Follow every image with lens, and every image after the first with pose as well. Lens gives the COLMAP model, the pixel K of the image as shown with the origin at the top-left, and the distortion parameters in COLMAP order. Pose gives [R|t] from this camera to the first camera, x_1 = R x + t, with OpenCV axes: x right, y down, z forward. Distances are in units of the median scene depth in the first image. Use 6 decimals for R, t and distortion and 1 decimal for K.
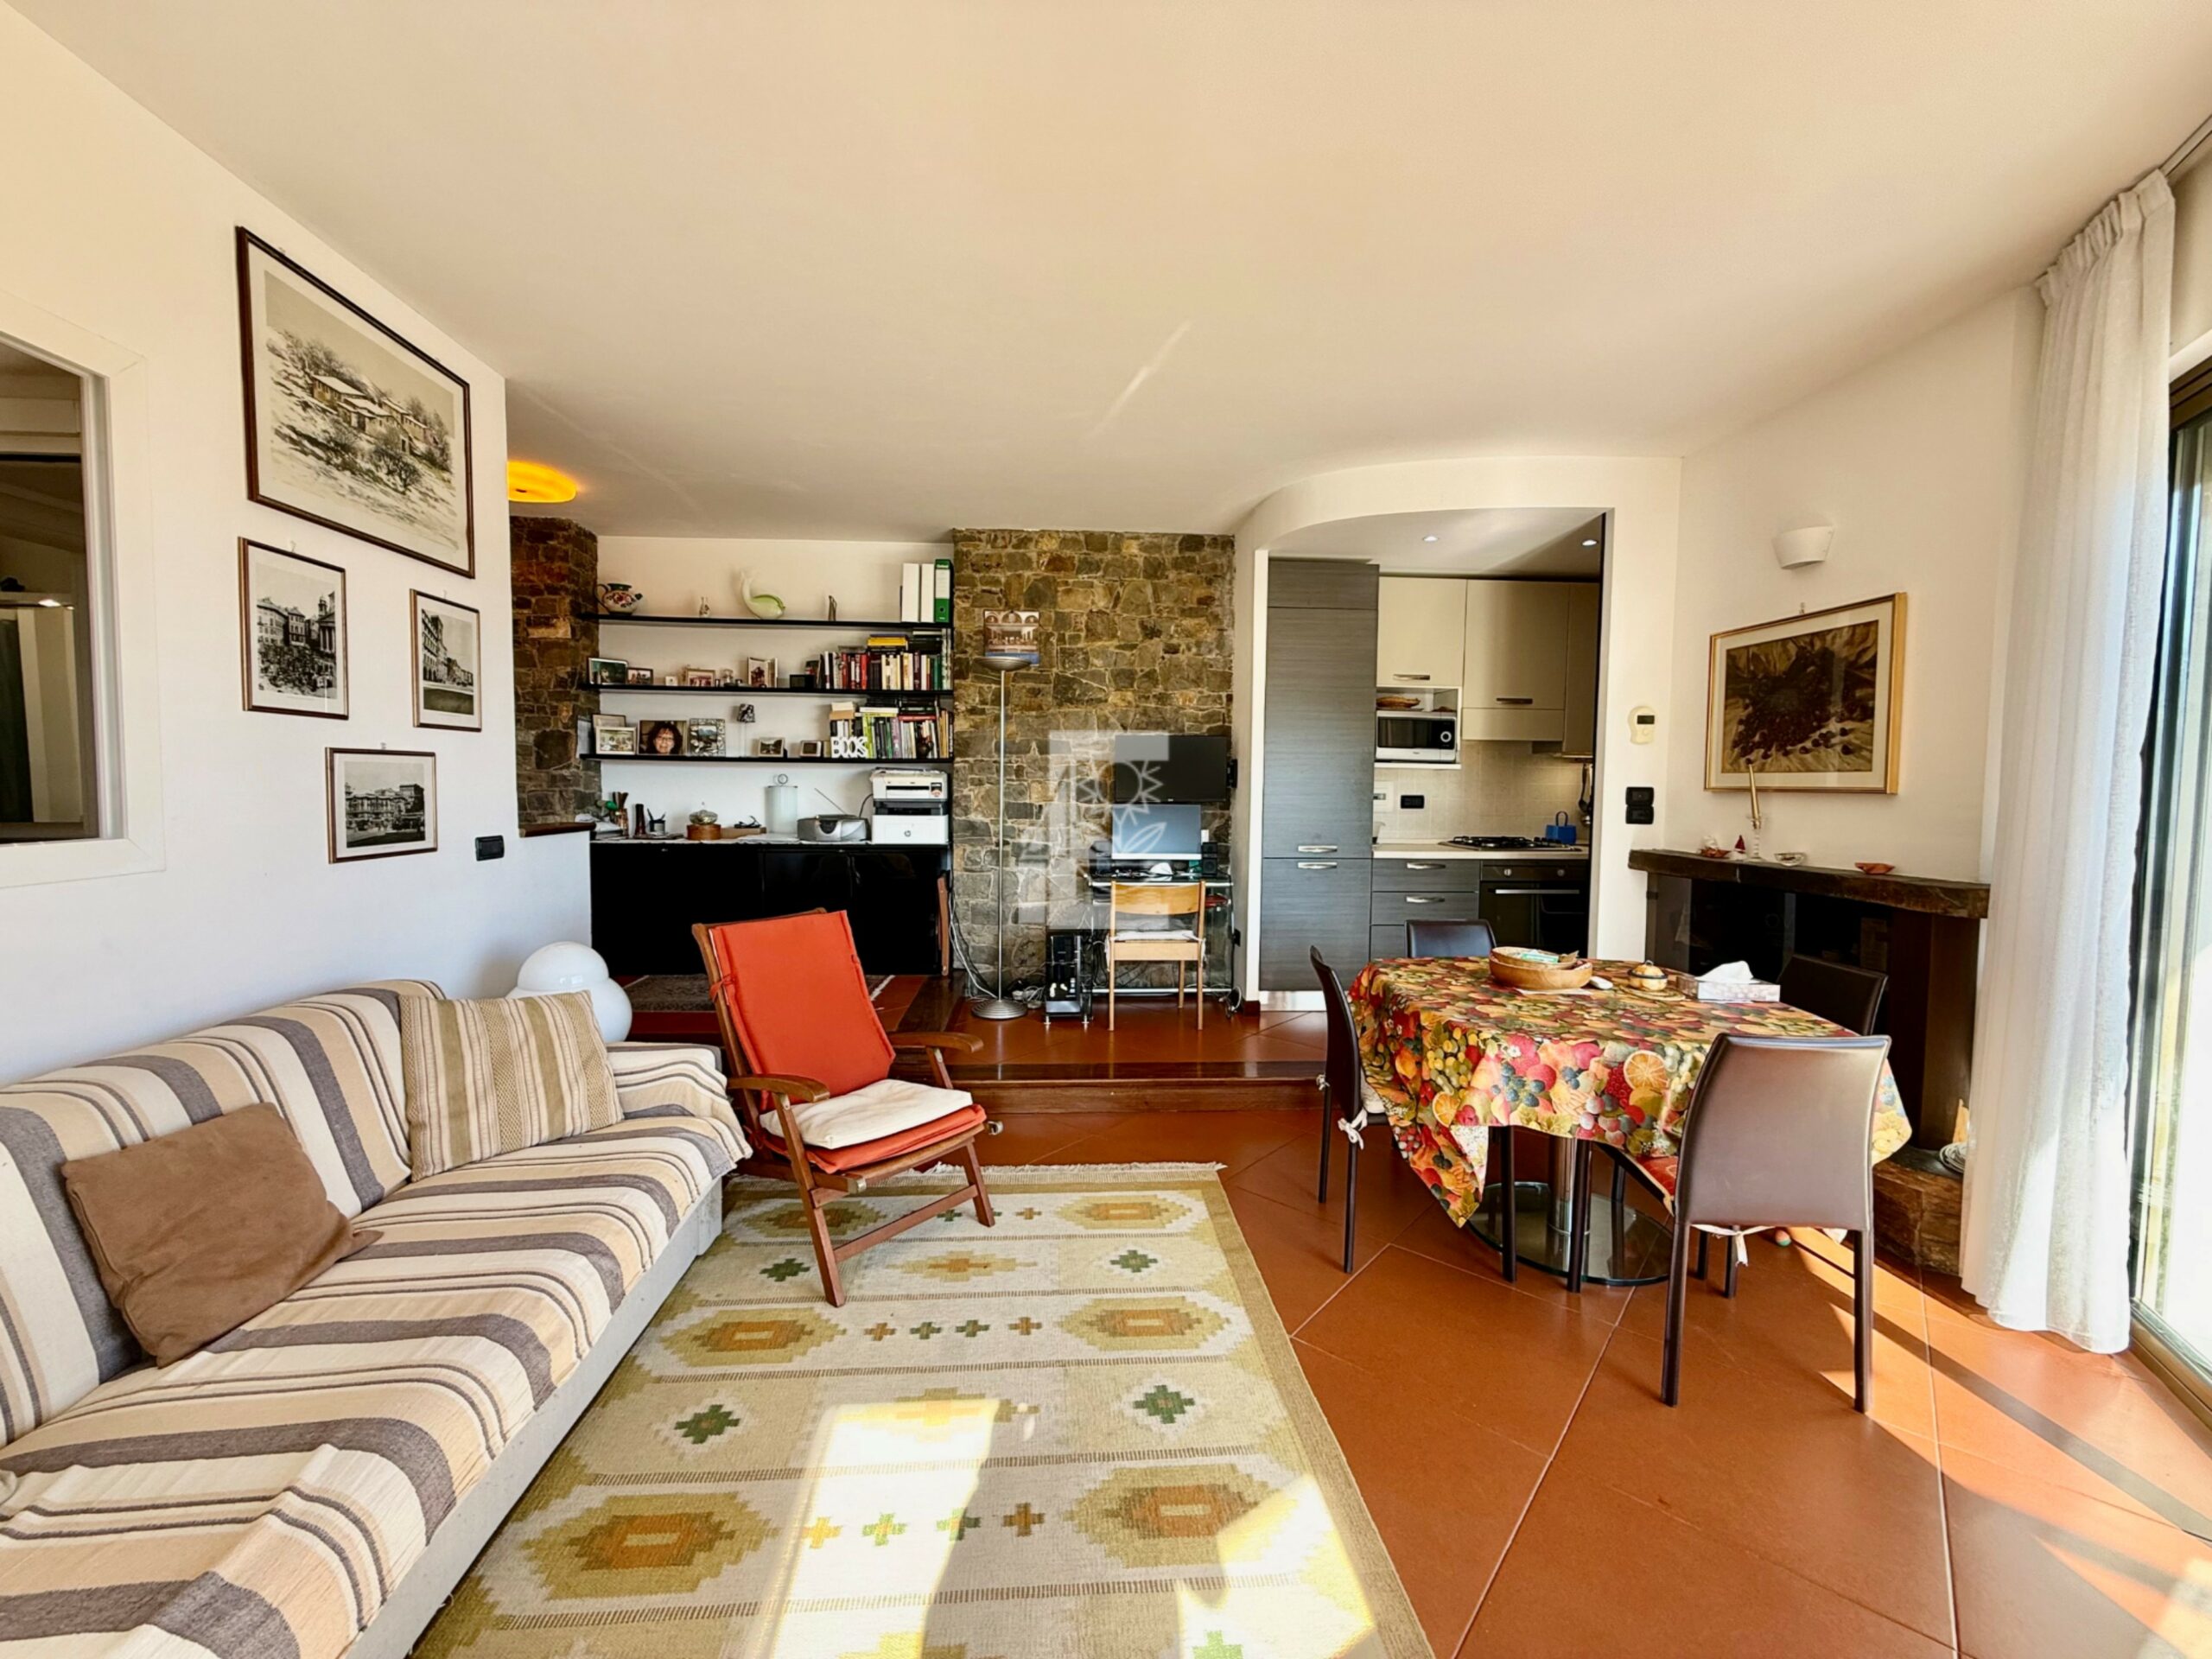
lens RADIAL K [[879.5, 0, 1100.0], [0, 879.5, 832.2], [0, 0, 1]] dist [0.000026, 0.000099]
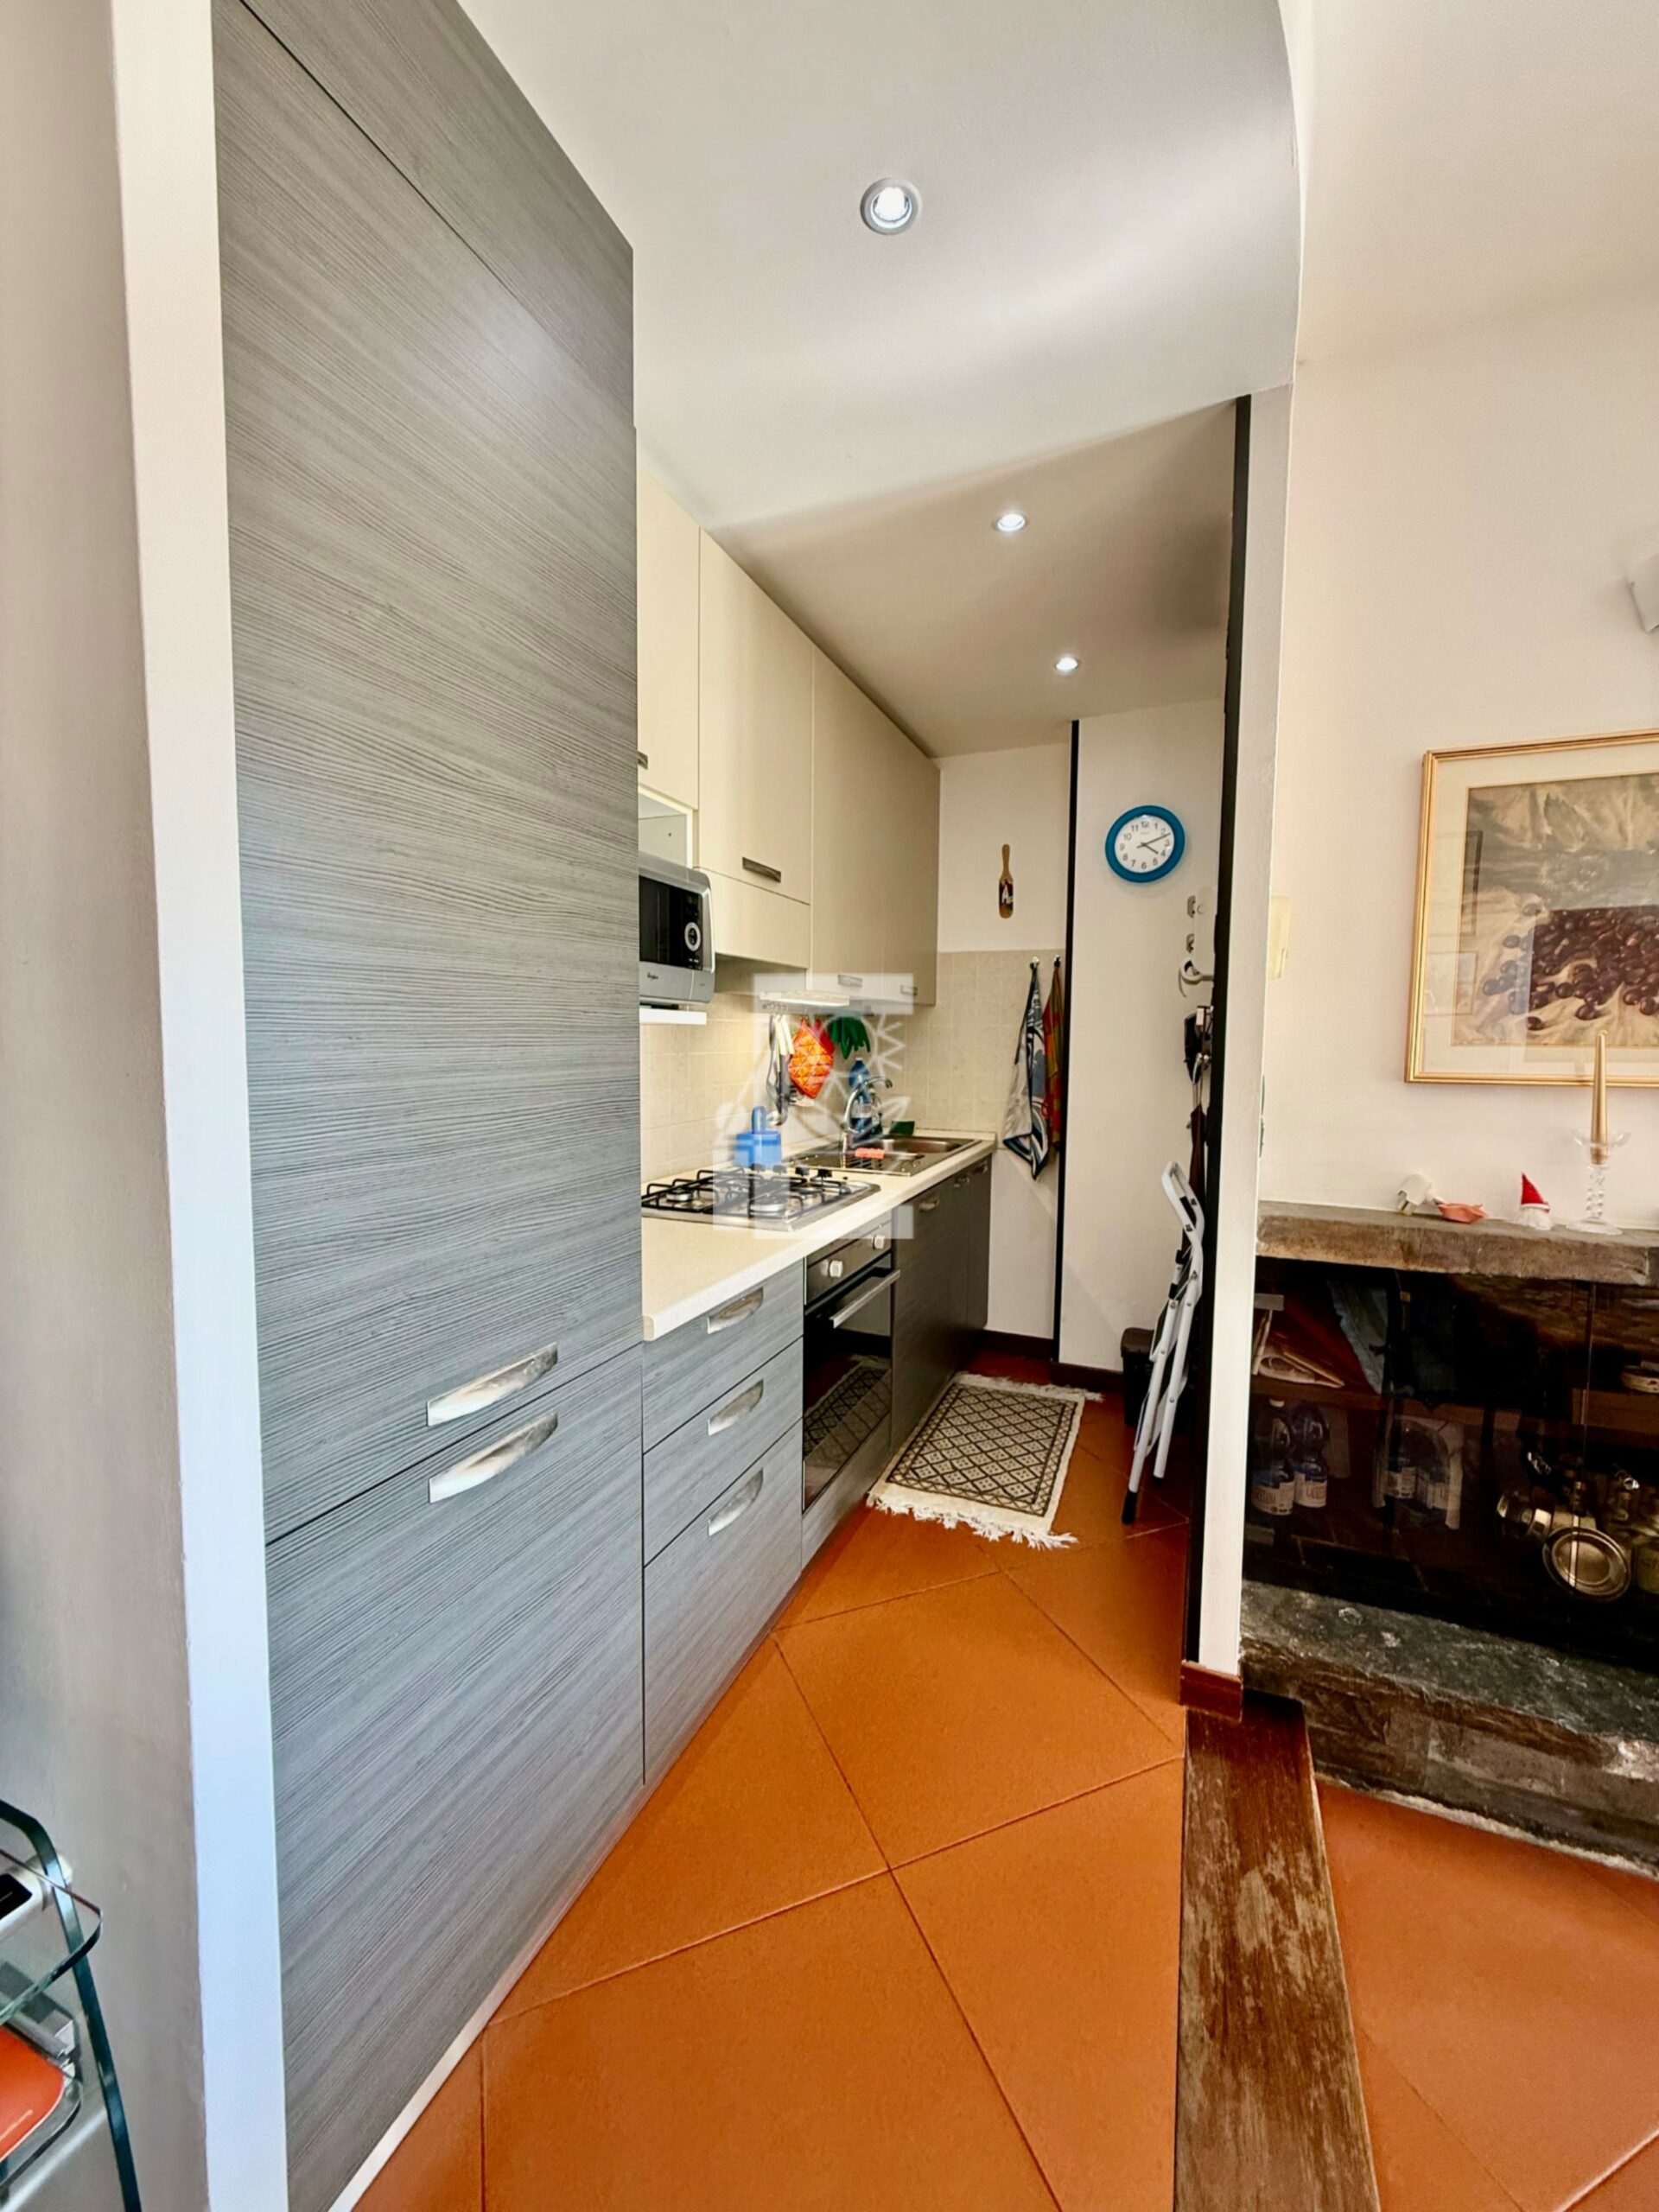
lens RADIAL K [[879.5, 0, 836.0], [0, 879.5, 1094.0], [0, 0, 1]] dist [0.000026, 0.000099]
pose [[0.443193, -0.067738, 0.893863, 0.120649], [0.047087, 0.997523, 0.052247, -0.082410], [-0.895189, 0.018934, 0.445285, 1.093110]]
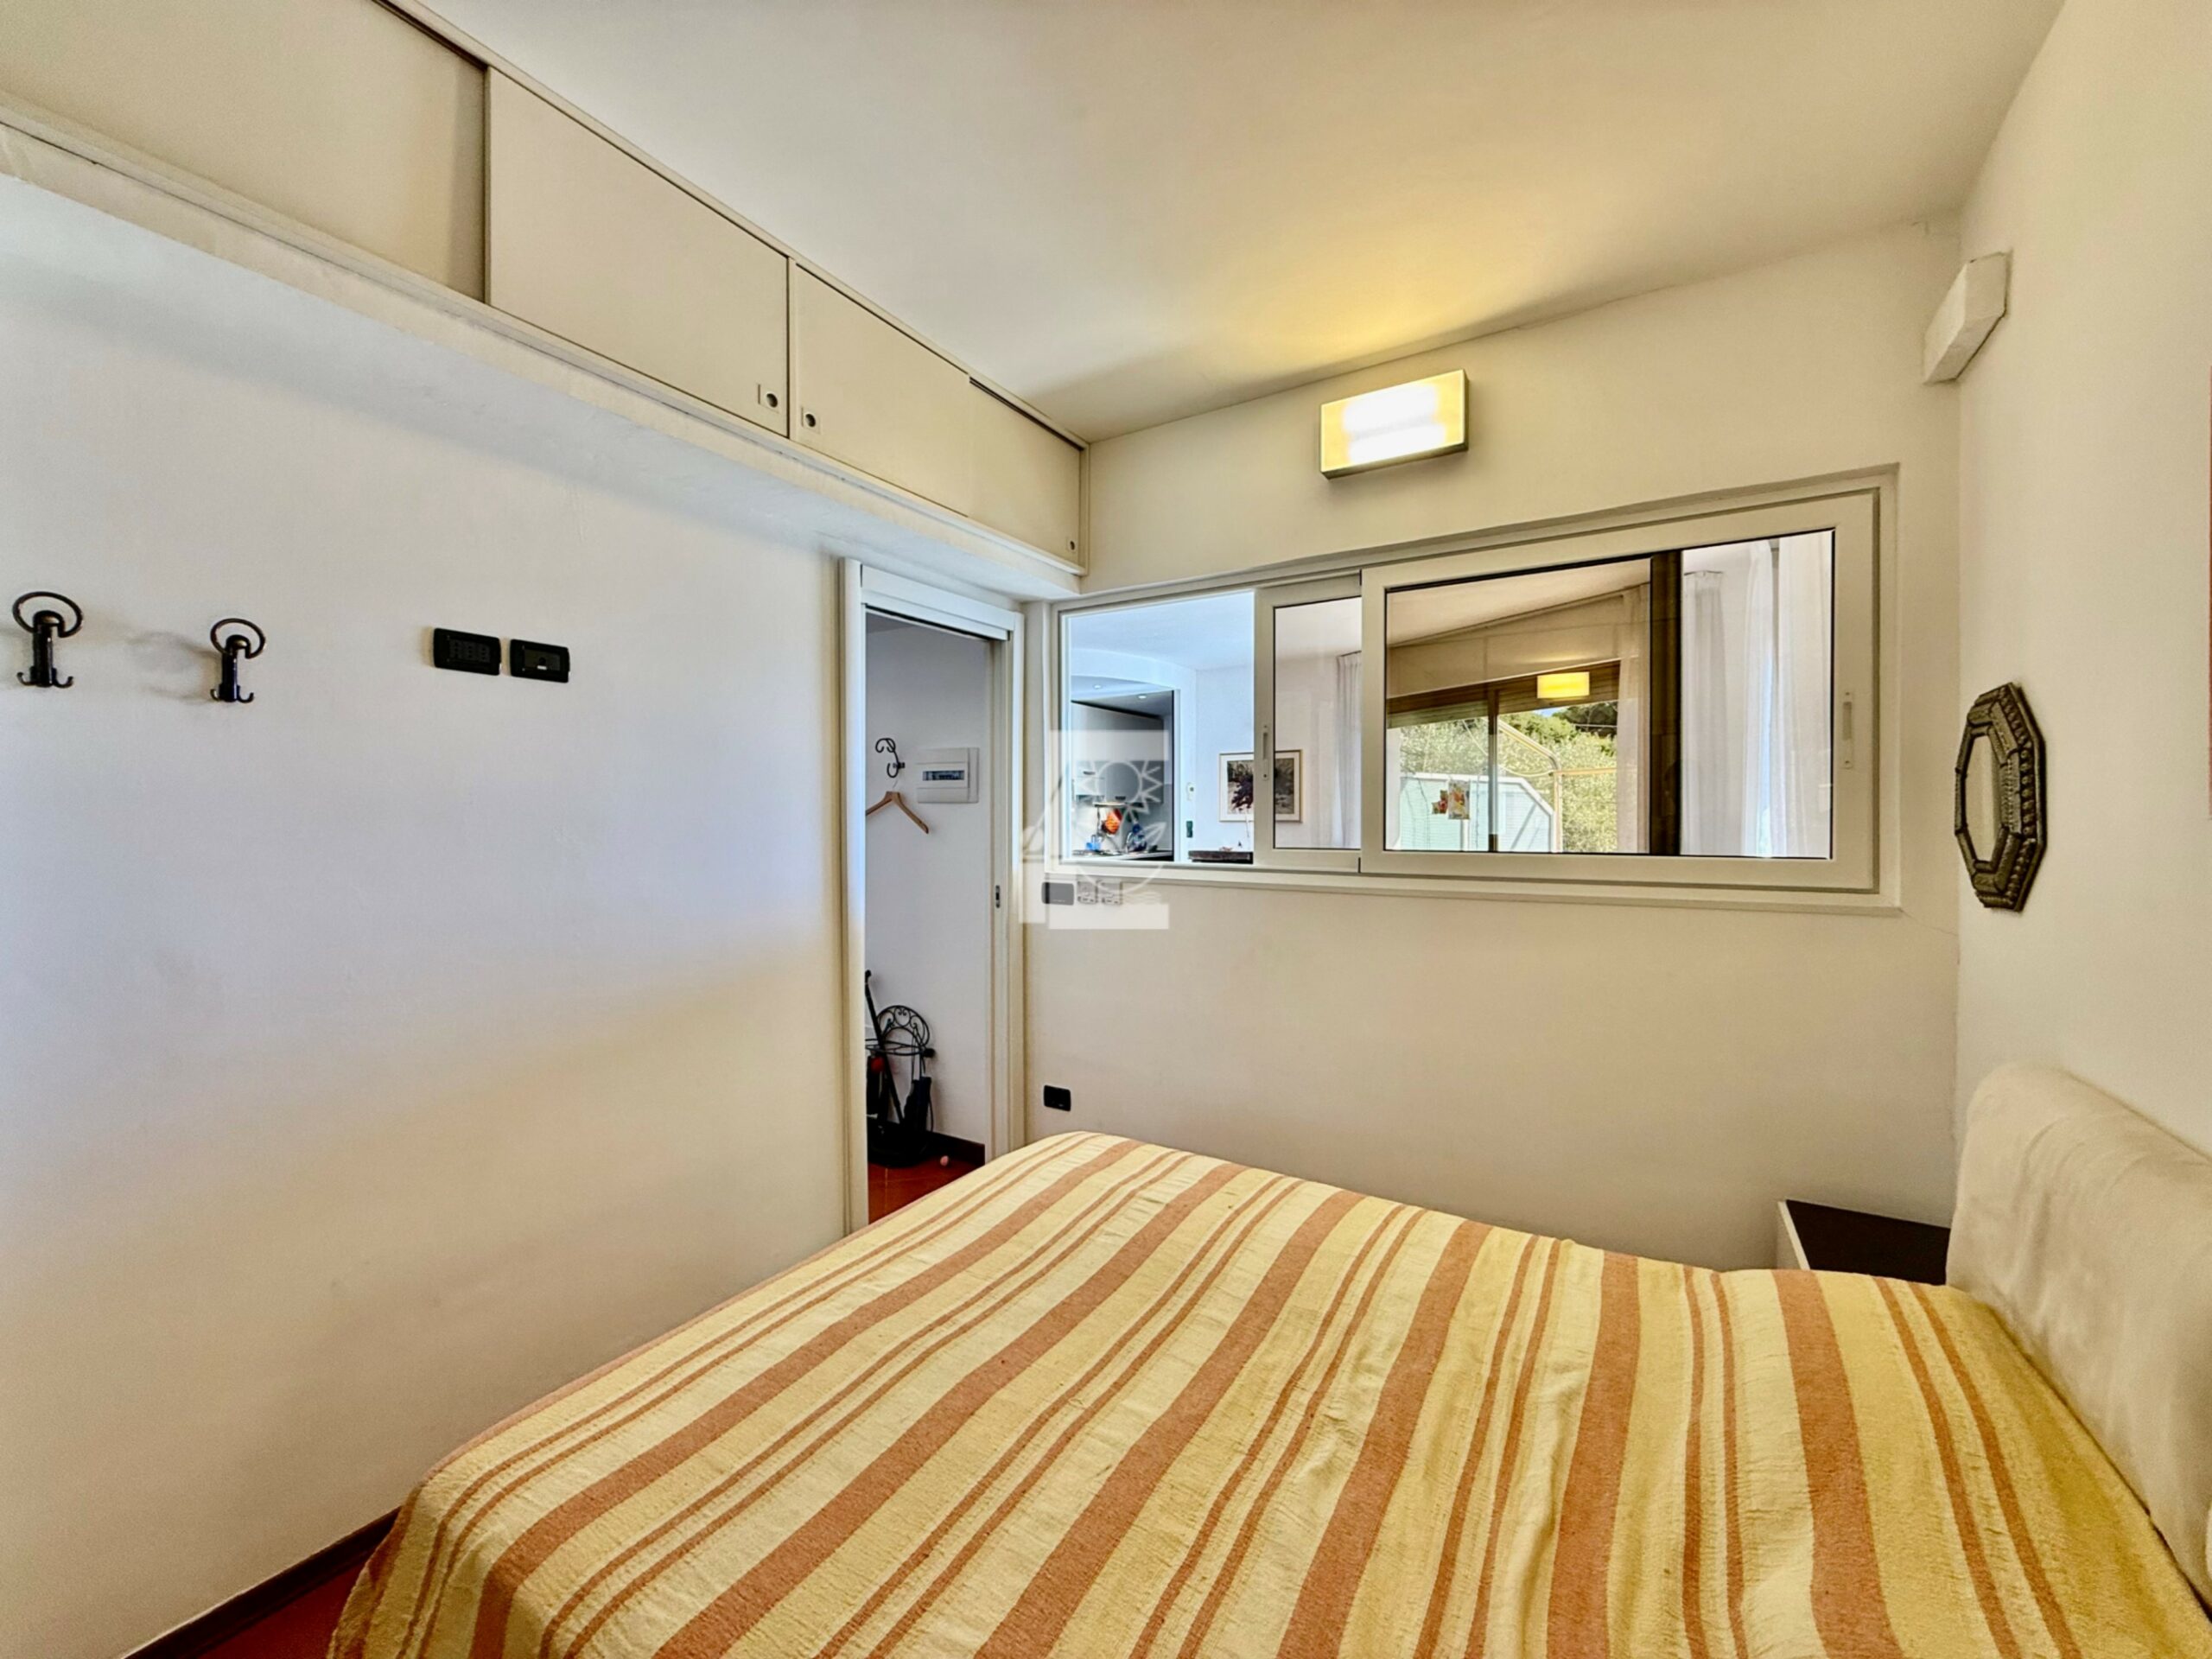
lens RADIAL K [[879.5, 0, 1104.9], [0, 879.5, 820.8], [0, 0, 1]] dist [0.000026, 0.000099]
pose [[0.590860, -0.016605, 0.806603, -1.328371], [0.055150, 0.998281, -0.019848, -0.022344], [-0.804887, 0.056212, 0.590760, -0.092874]]
